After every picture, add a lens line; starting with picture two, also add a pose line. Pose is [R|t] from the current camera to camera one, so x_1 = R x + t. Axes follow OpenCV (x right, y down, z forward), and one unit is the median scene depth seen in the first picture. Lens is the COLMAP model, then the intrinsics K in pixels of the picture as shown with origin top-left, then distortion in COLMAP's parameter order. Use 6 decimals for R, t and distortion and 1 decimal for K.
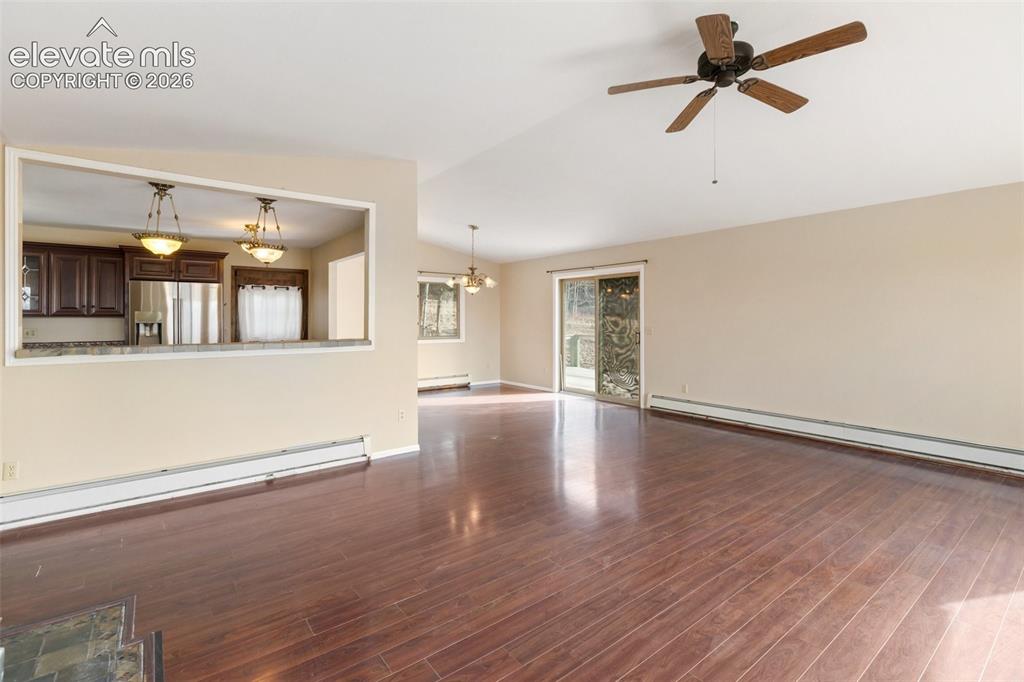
lens RADIAL K [[462.5, 0, 512.1], [0, 462.5, 323.0], [0, 0, 1]] dist [0.003389, -0.001004]
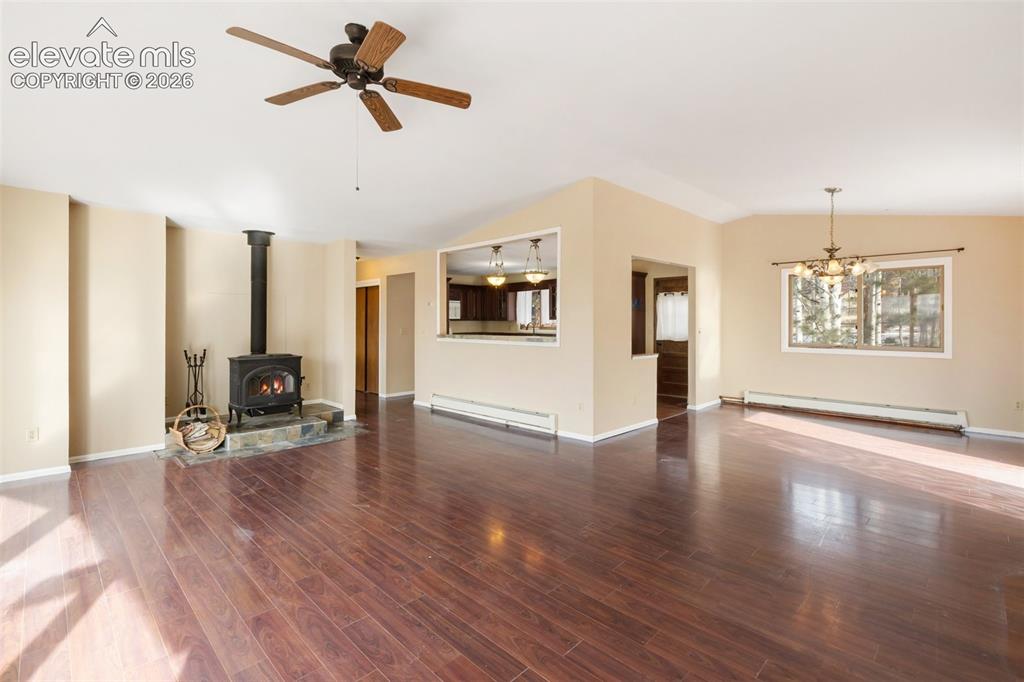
lens RADIAL K [[462.5, 0, 518.1], [0, 462.5, 318.5], [0, 0, 1]] dist [0.003389, -0.001004]
pose [[0.150313, -0.008143, -0.988605, 1.319364], [-0.008821, 0.999915, -0.009577, -0.004018], [0.988599, 0.010160, 0.150229, 1.037865]]
